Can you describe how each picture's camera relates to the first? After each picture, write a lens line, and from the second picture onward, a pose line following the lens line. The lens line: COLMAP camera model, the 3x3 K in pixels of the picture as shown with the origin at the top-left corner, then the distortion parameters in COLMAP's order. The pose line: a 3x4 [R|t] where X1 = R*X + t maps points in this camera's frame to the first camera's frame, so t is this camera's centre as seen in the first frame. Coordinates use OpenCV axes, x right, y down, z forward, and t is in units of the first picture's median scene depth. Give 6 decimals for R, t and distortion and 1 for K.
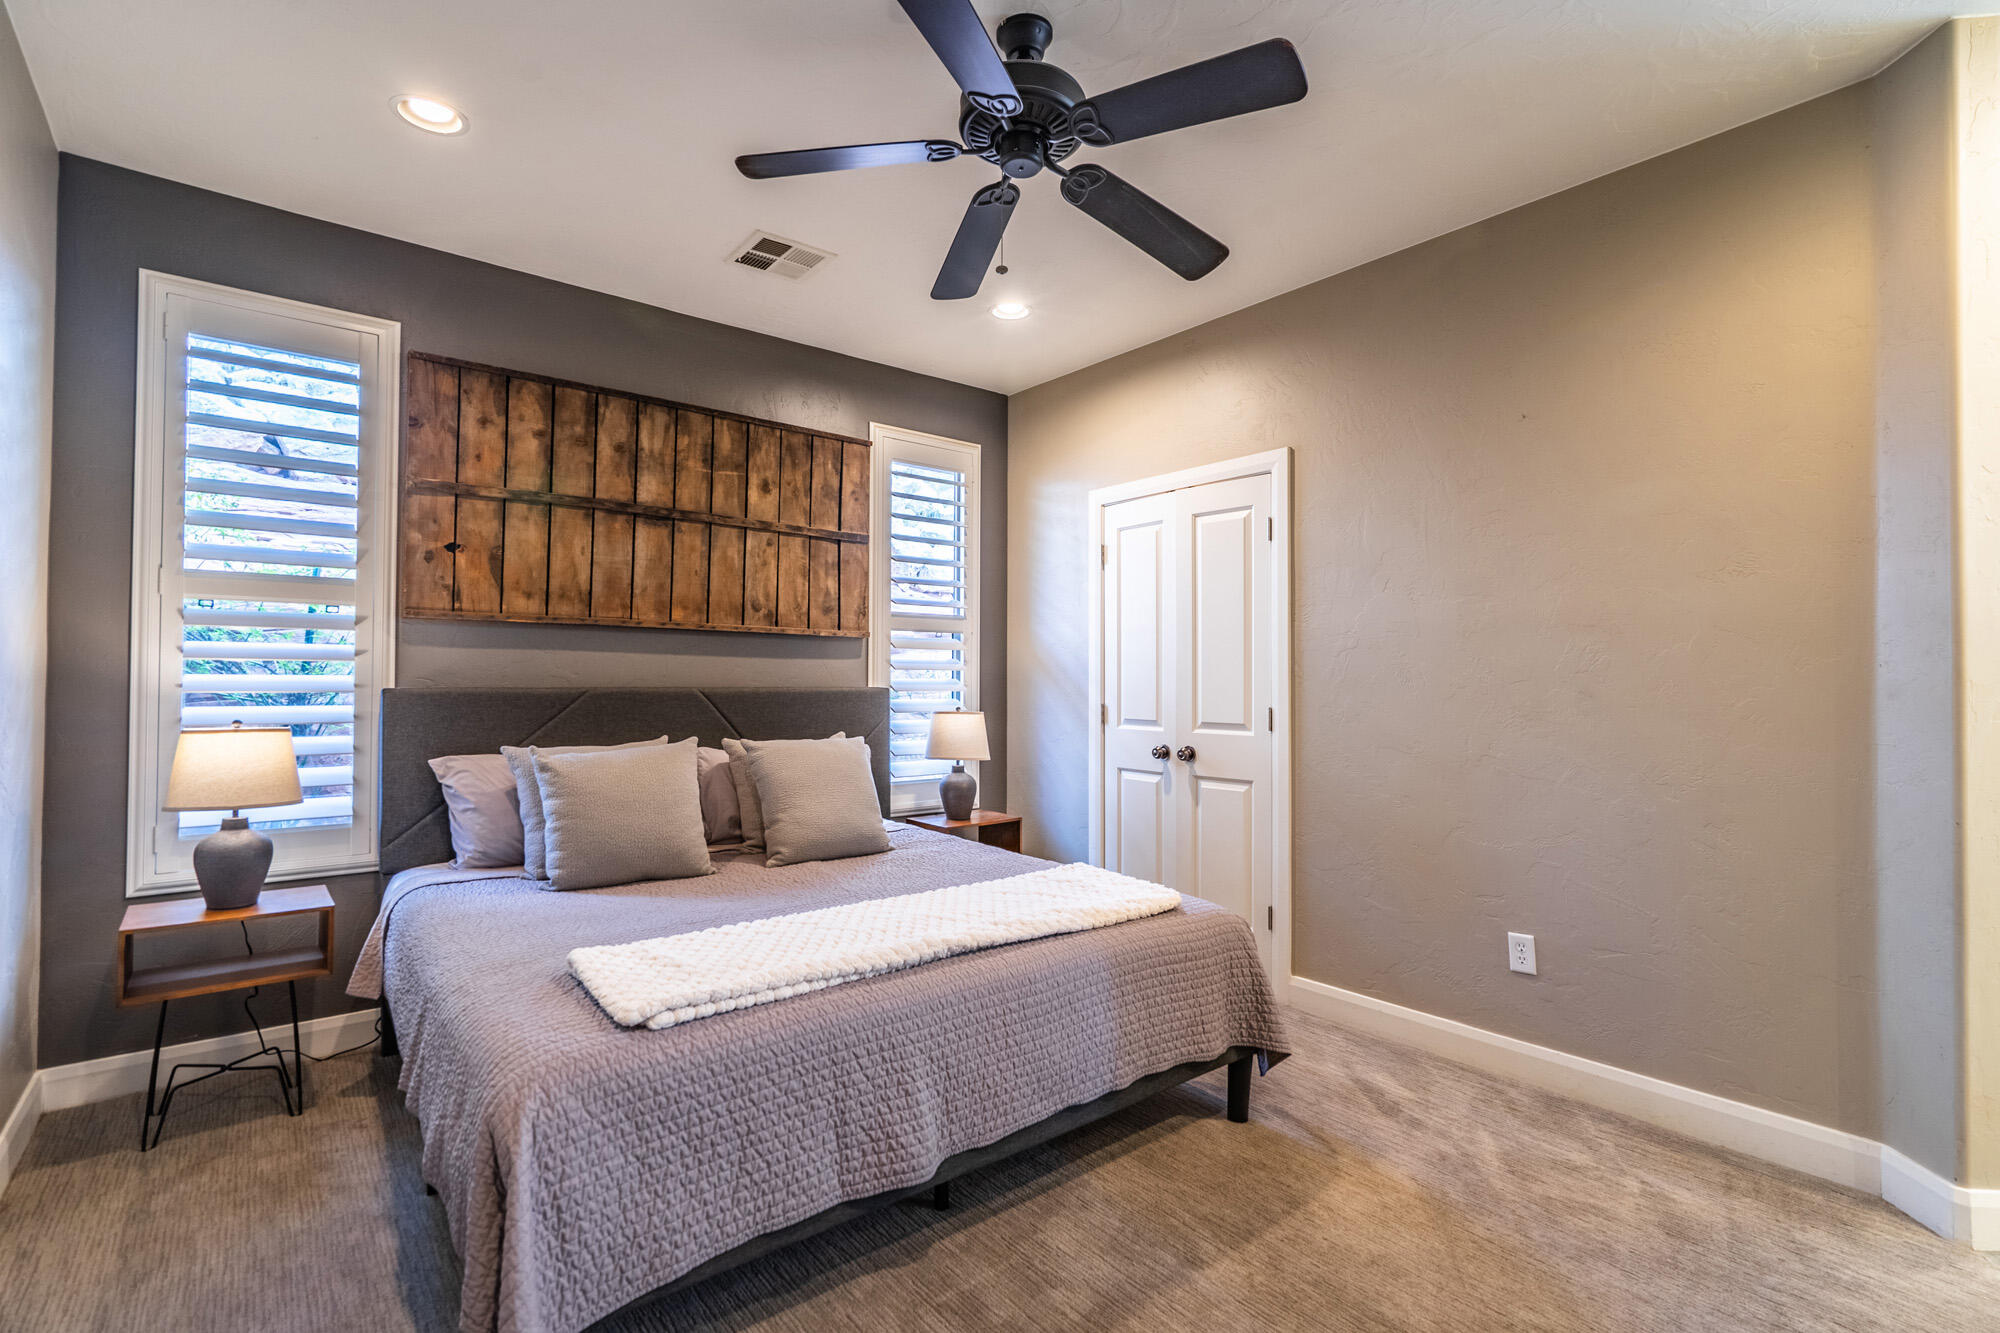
lens RADIAL K [[946.3, 0, 1000.0], [0, 946.3, 666.5], [0, 0, 1]] dist [0.000955, 0.000116]
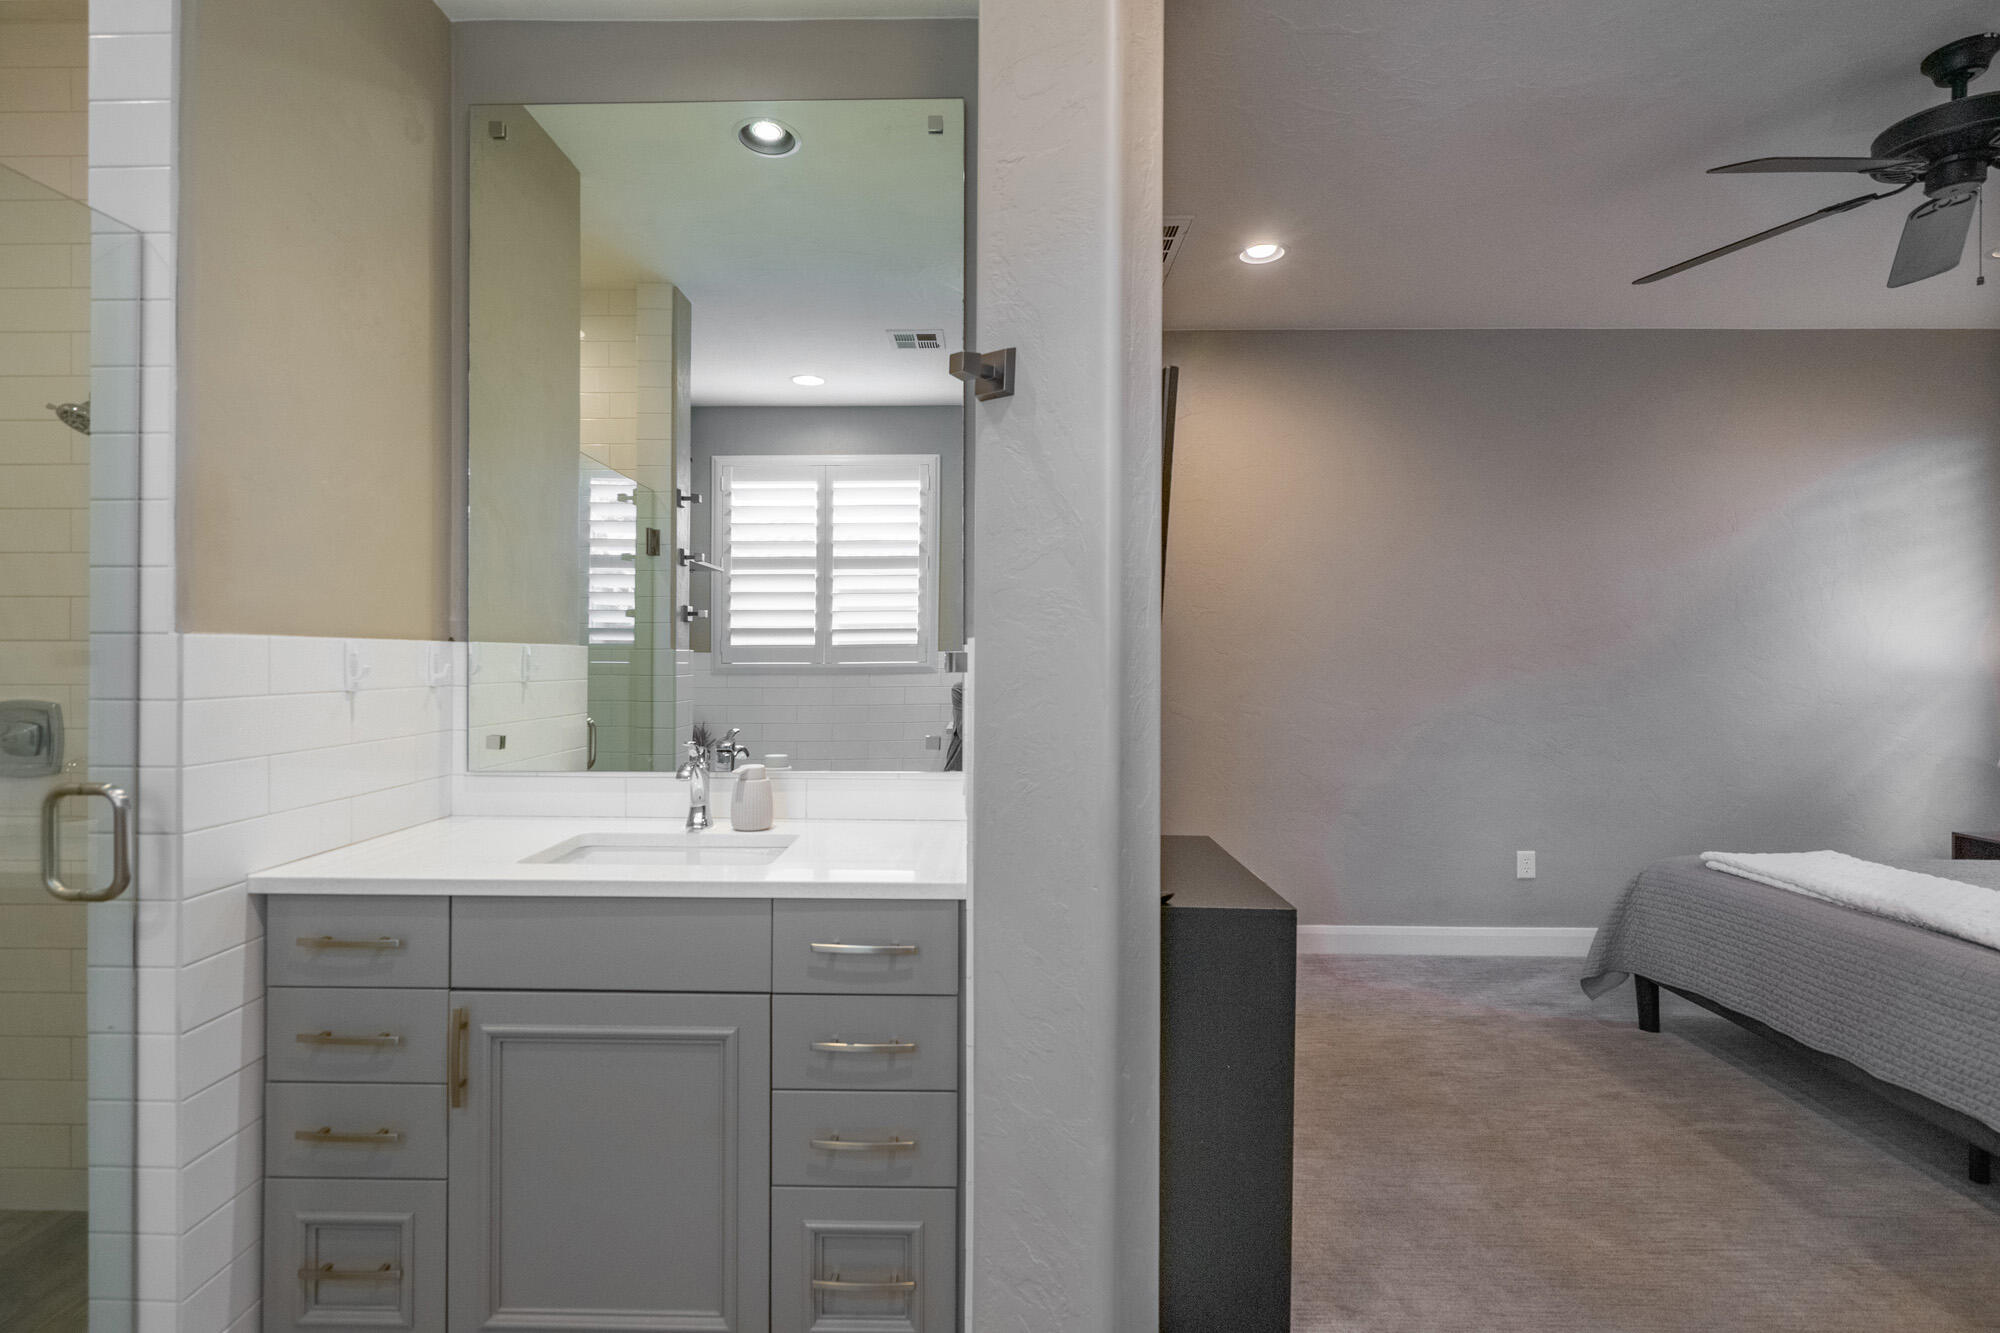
lens RADIAL K [[895.2, 0, 971.9], [0, 895.2, 659.4], [0, 0, 1]] dist [-0.000521, -0.000244]
pose [[-0.651849, -0.005079, -0.758332, 0.850658], [0.004866, 0.999929, -0.010879, -0.004722], [0.758333, -0.010782, -0.651778, 0.473528]]
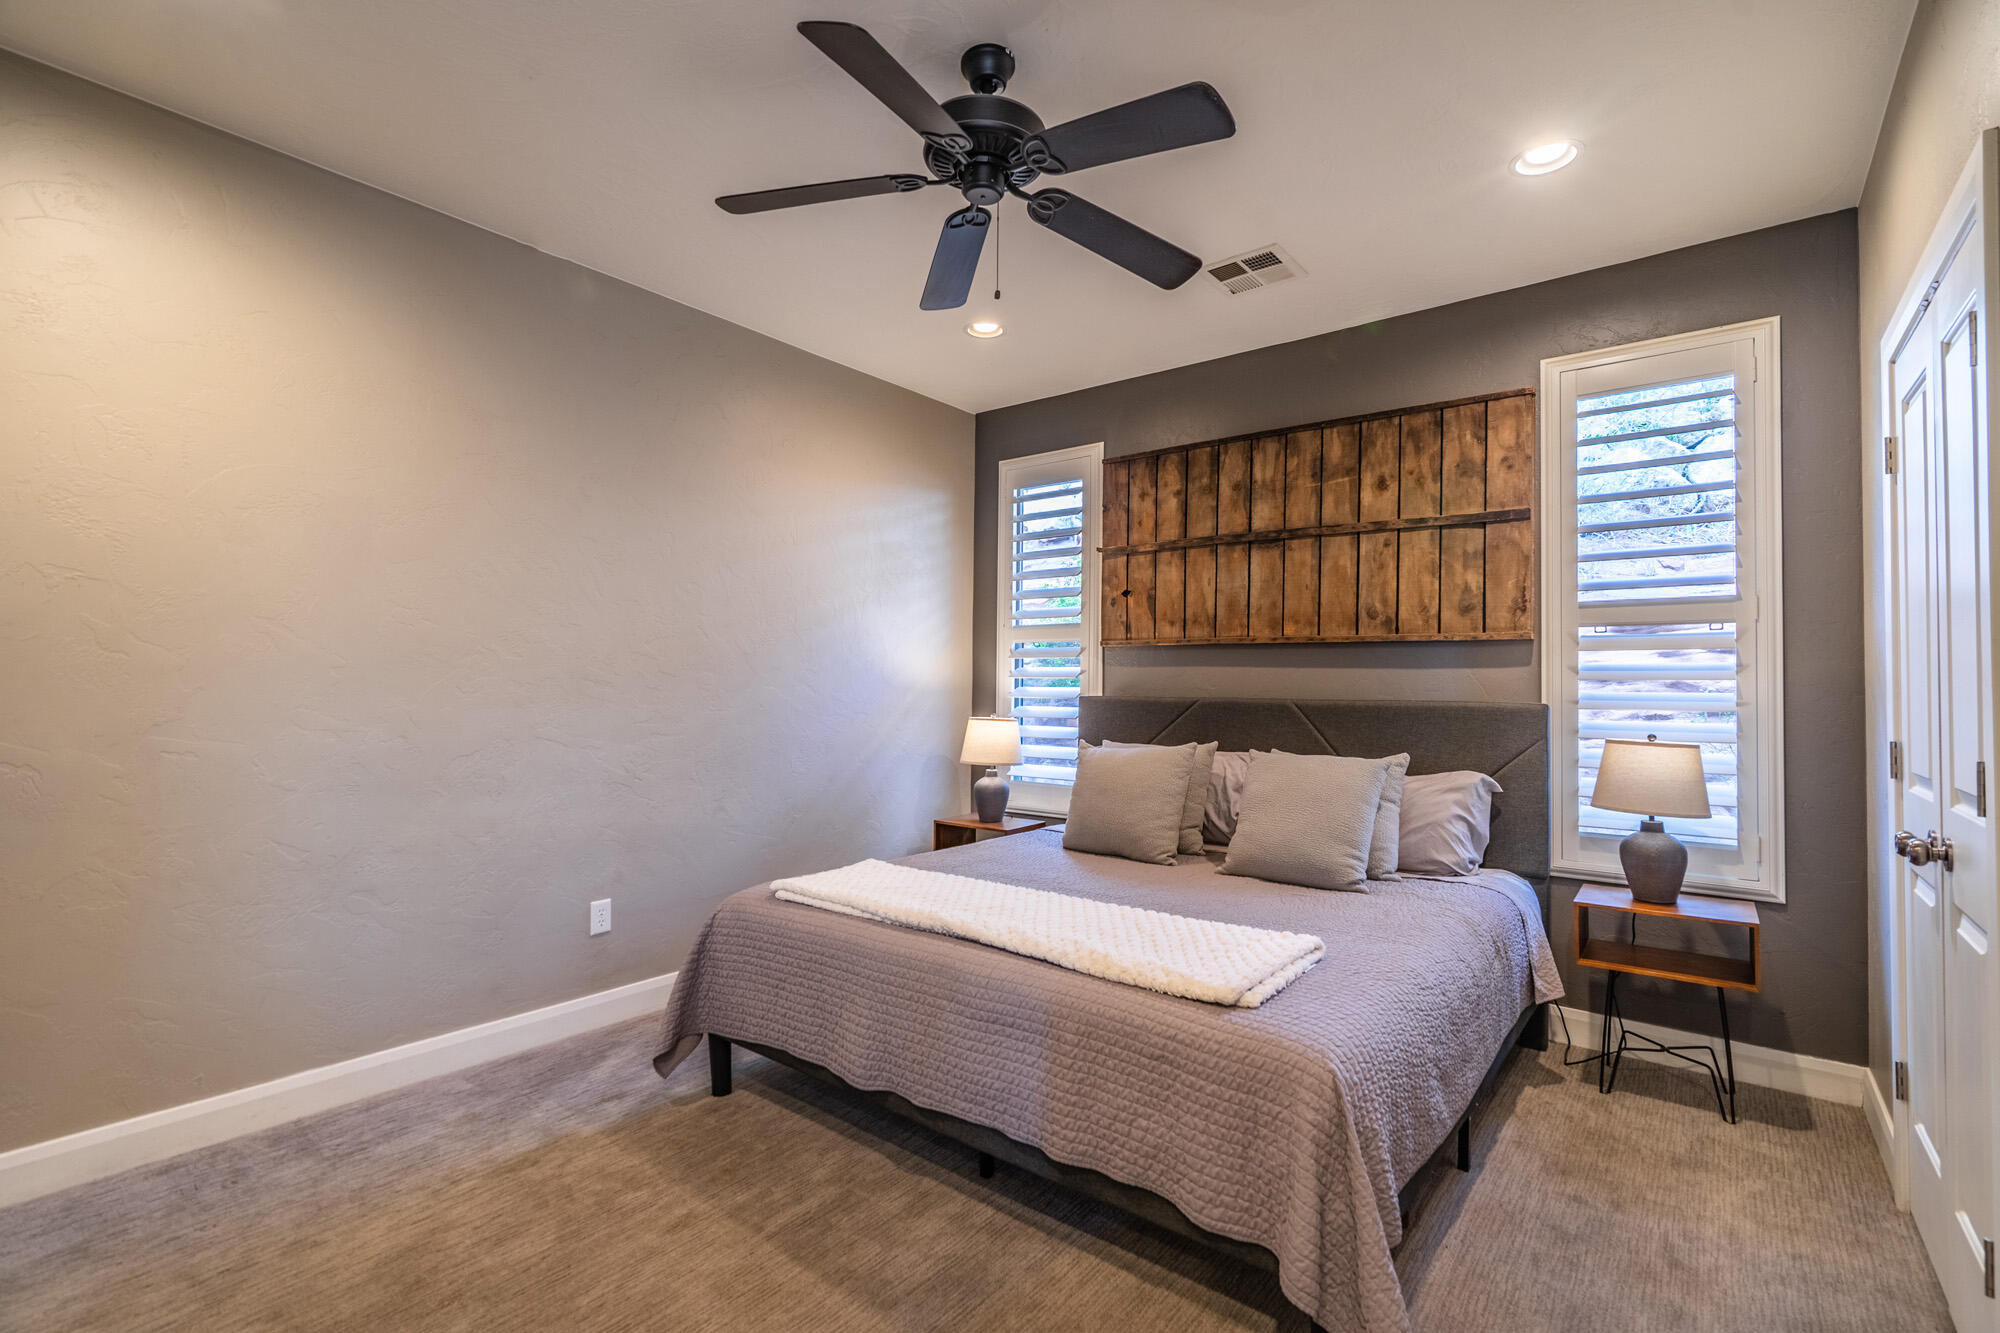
lens RADIAL K [[896.8, 0, 956.6], [0, 896.8, 667.0], [0, 0, 1]] dist [-0.001113, 0.000066]
pose [[0.192857, -0.022467, -0.980970, 0.566040], [0.007655, 0.999742, -0.021392, 0.005196], [0.981197, -0.003384, 0.192979, 0.452991]]
